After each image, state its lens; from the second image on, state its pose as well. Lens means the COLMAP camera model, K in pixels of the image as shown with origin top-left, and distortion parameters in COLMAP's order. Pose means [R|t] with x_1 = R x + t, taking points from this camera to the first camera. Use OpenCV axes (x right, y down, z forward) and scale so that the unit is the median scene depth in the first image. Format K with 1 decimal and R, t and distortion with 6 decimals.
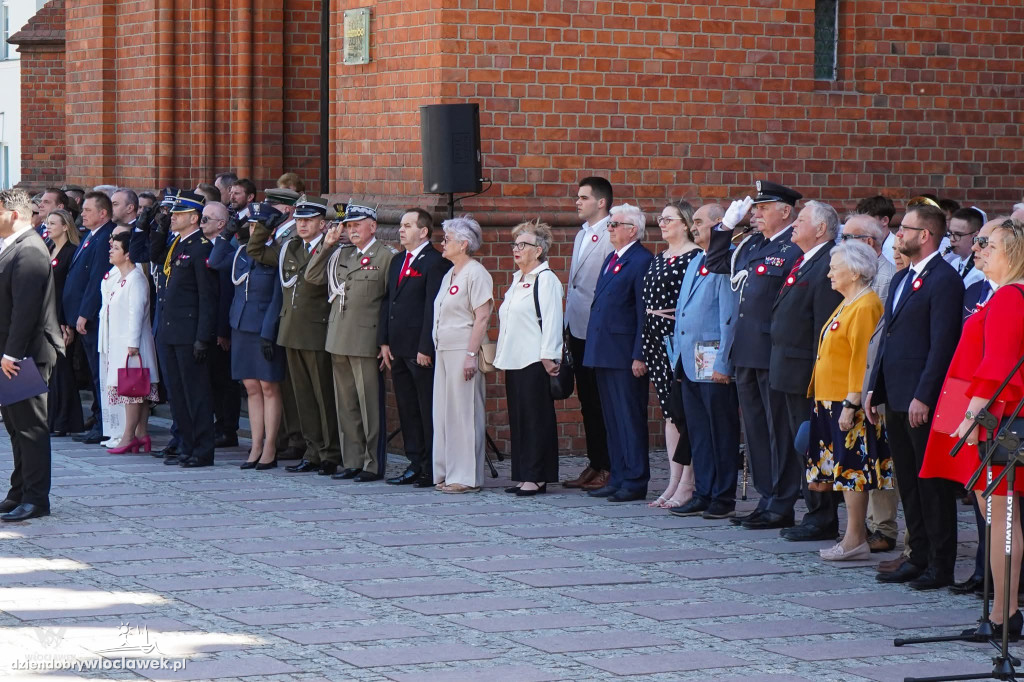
lens RADIAL K [[2933.7, 0, 512.0], [0, 2933.7, 341.0], [0, 0, 1]] dist [-0.057890, -0.125611]
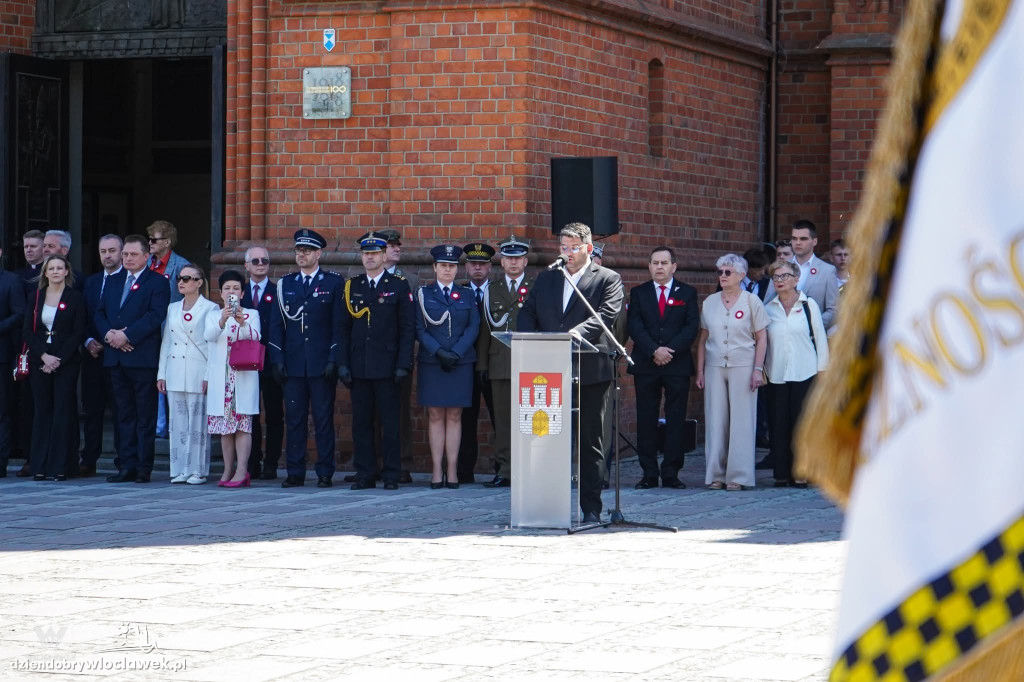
lens RADIAL K [[2933.7, 0, 512.0], [0, 2933.7, 341.0], [0, 0, 1]] dist [-0.057890, -0.125611]
pose [[0.738623, -0.017469, 0.673893, -0.803945], [0.038367, 0.999133, -0.016152, 0.007803], [-0.673026, 0.037786, 0.738653, 0.178827]]
